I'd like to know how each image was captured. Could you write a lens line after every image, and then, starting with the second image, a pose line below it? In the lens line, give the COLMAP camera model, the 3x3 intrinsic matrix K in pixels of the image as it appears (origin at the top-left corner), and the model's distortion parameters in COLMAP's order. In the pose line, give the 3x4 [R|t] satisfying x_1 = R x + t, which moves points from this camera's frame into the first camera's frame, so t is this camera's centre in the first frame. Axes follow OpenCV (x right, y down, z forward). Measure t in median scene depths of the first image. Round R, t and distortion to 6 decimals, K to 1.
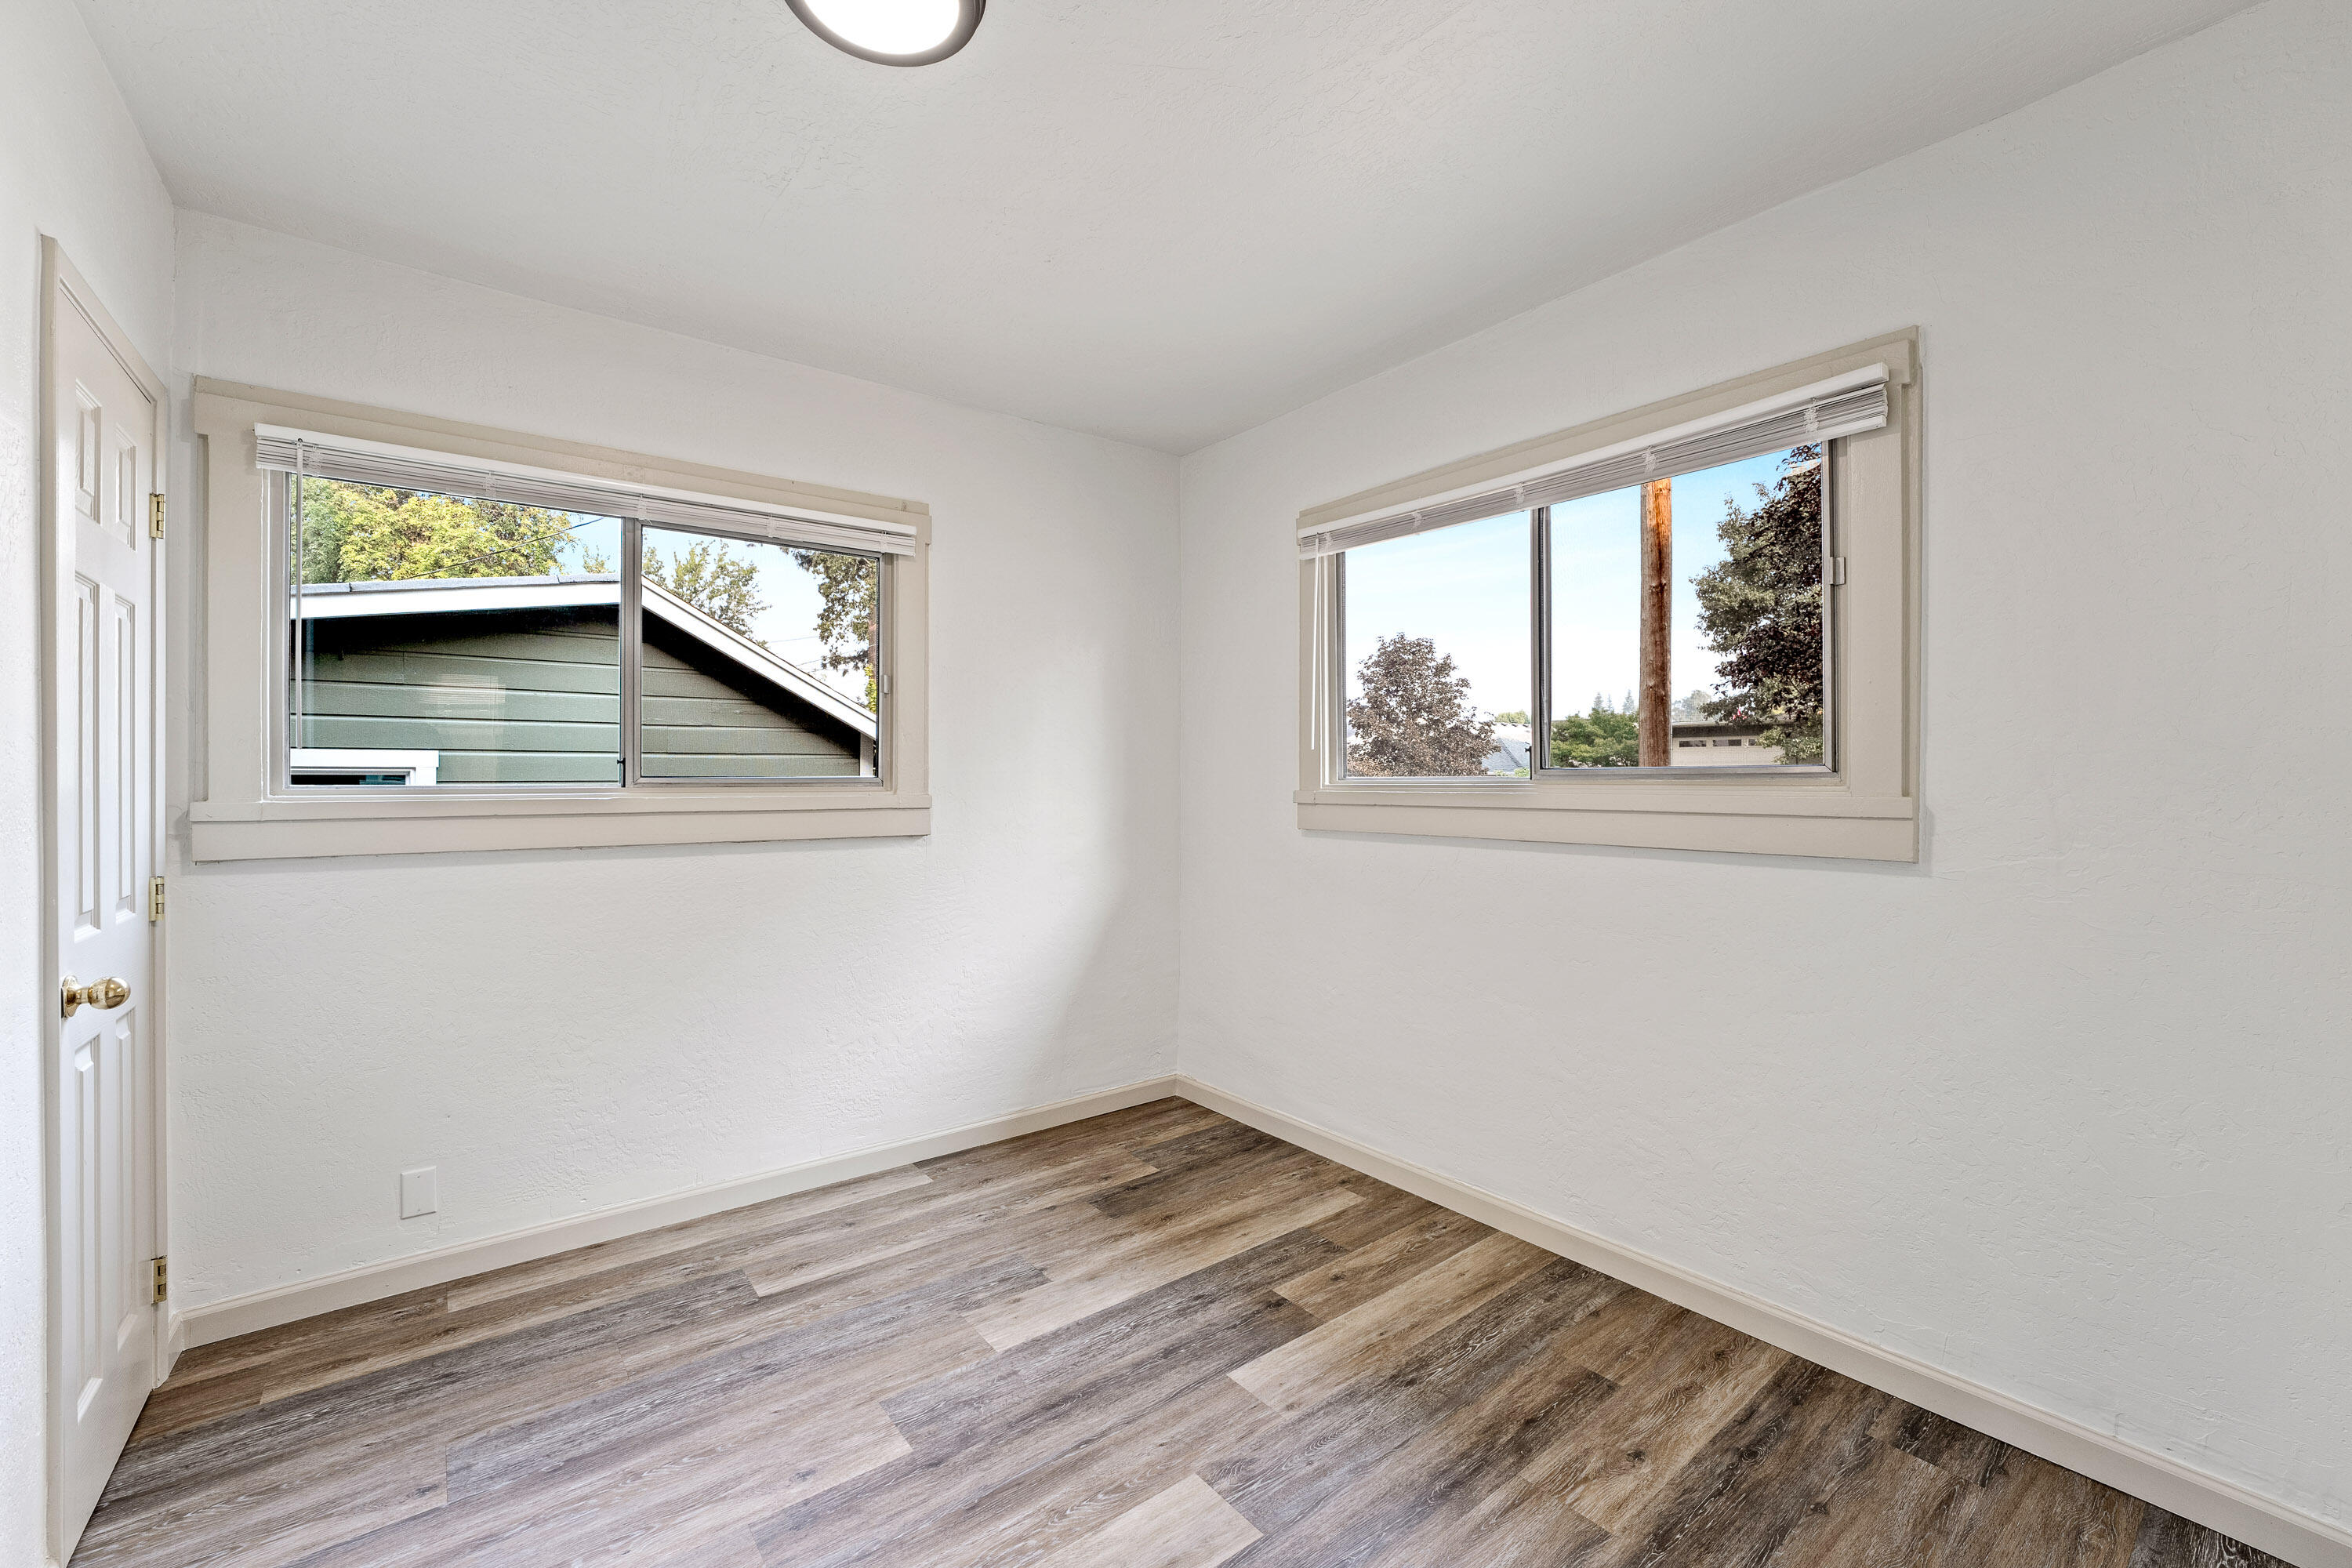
lens RADIAL K [[948.3, 0, 1179.9], [0, 948.3, 784.0], [0, 0, 1]] dist [-0.010540, -0.000498]
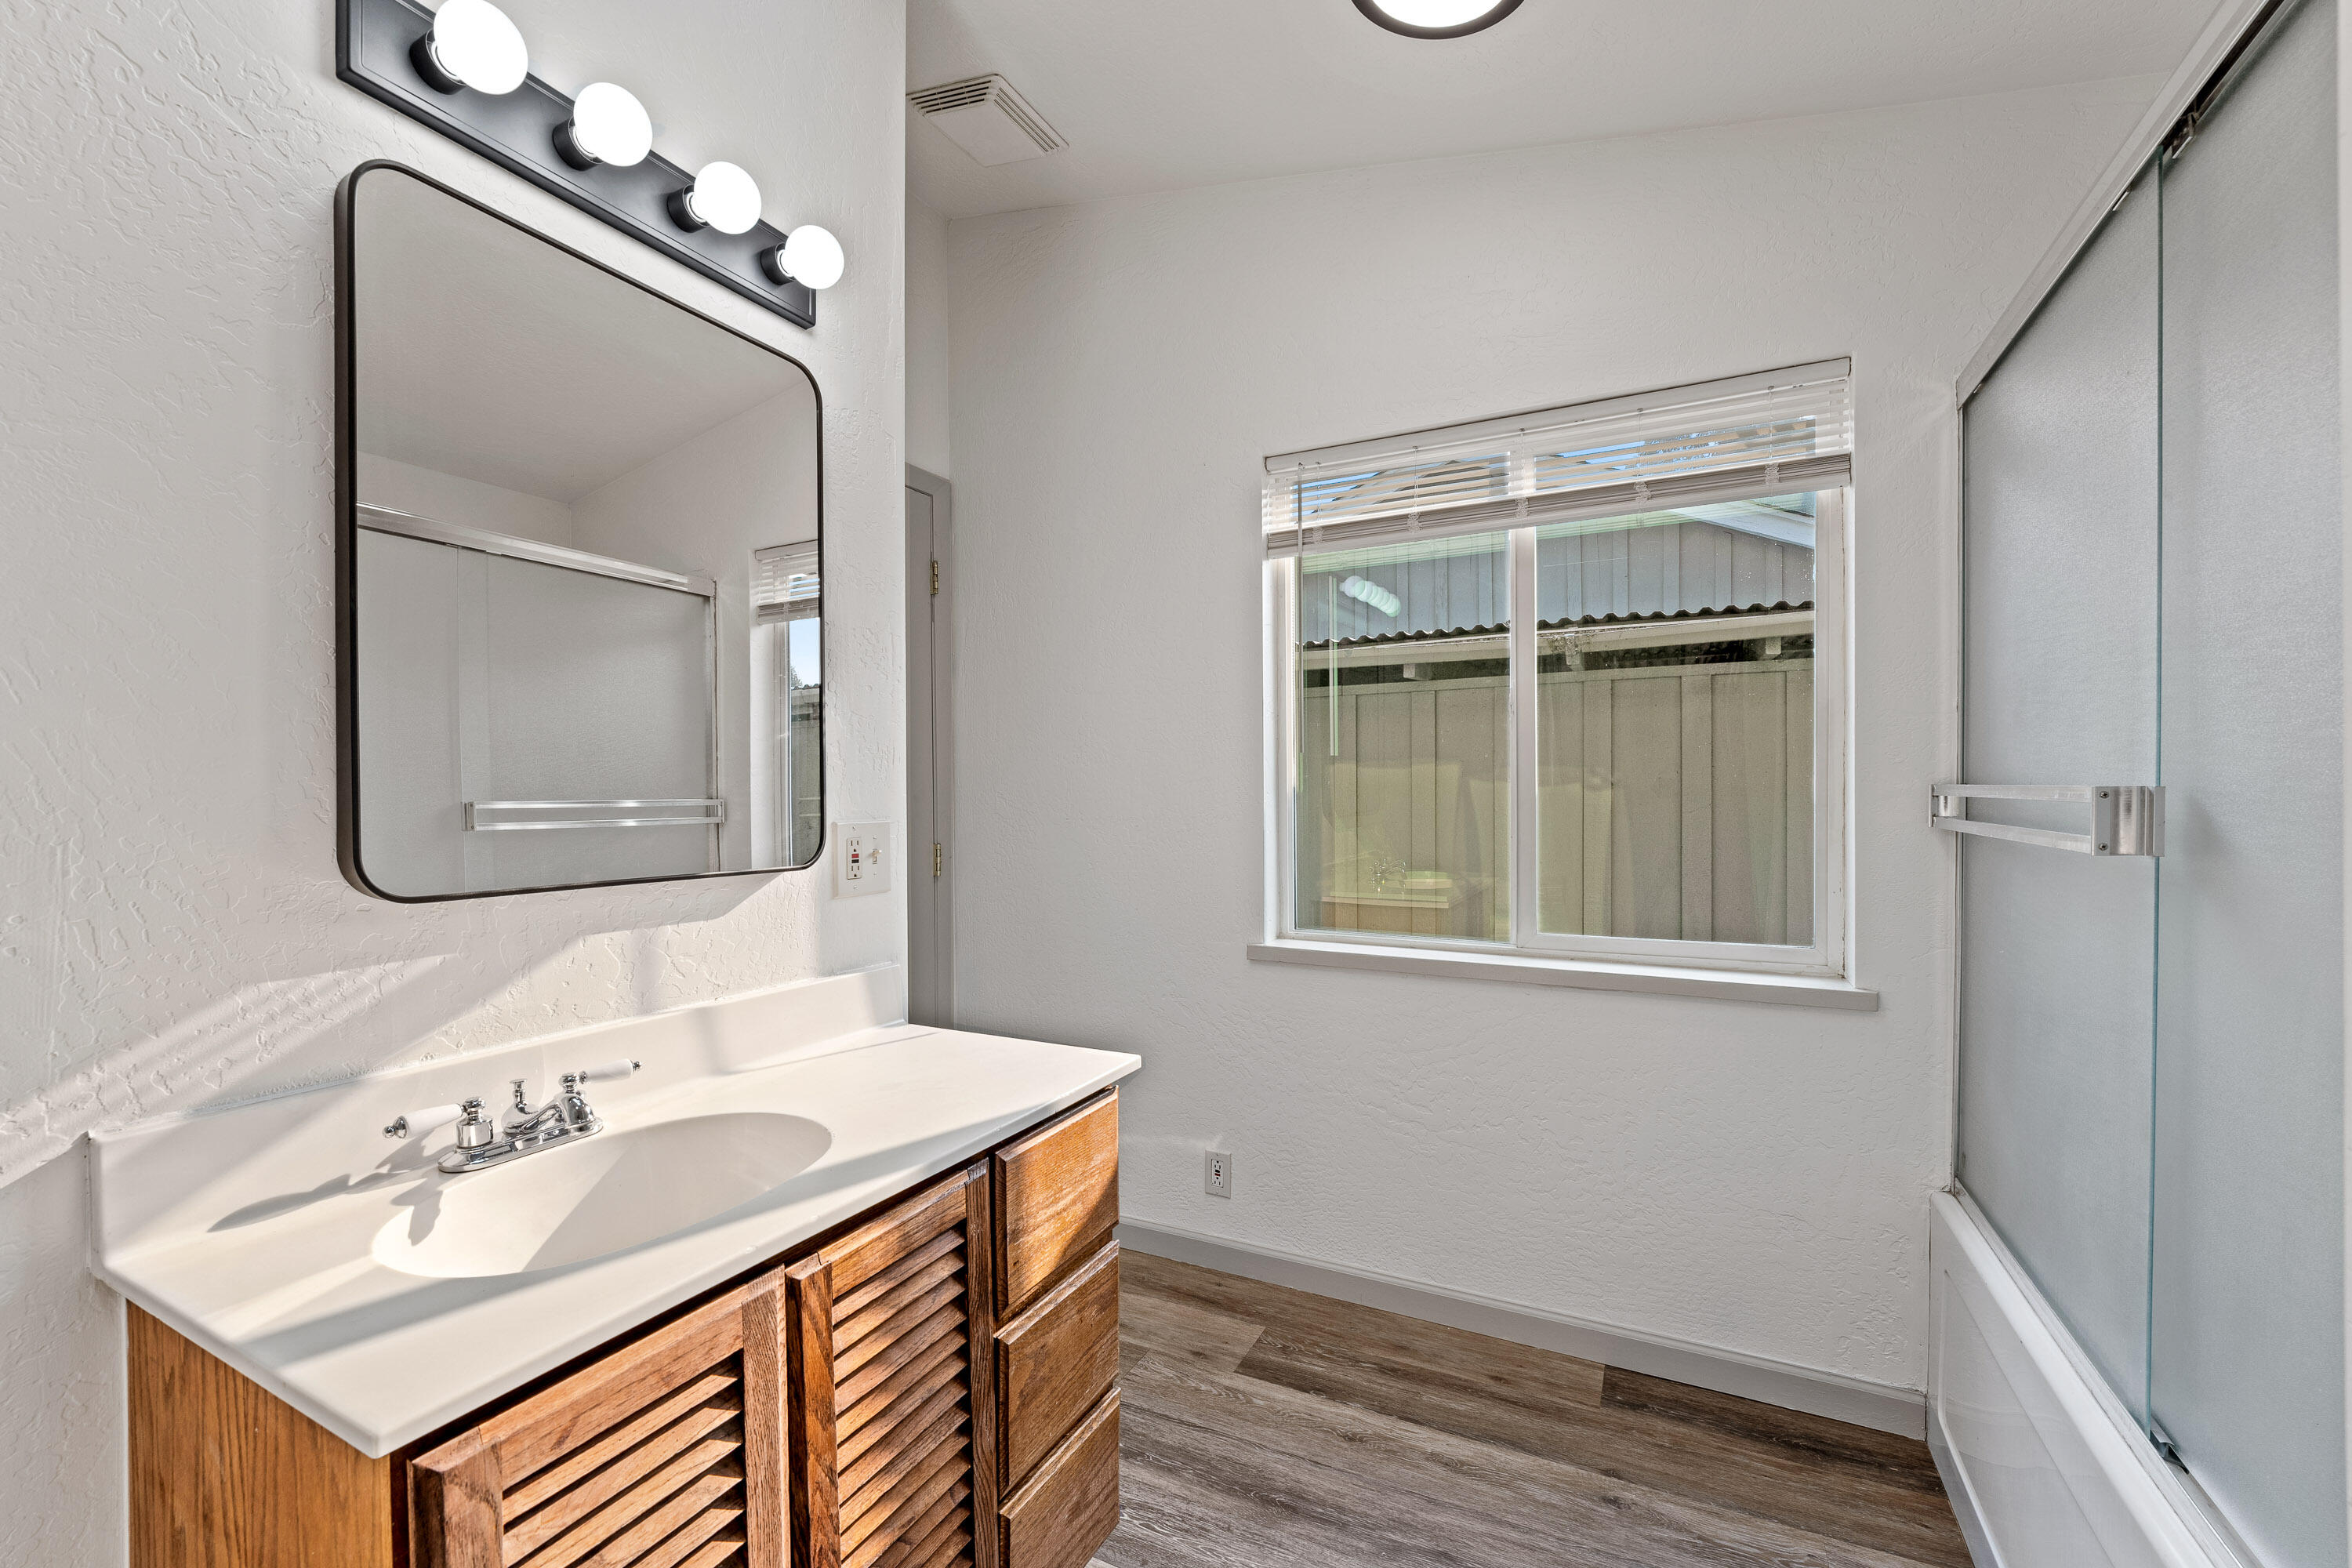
lens RADIAL K [[948.3, 0, 1183.4], [0, 948.3, 787.0], [0, 0, 1]] dist [-0.010540, -0.000498]
pose [[-0.422426, -0.000378, 0.906397, -0.907870], [0.006809, 0.999970, 0.003591, 0.004869], [-0.906372, 0.007689, -0.422411, 1.510124]]
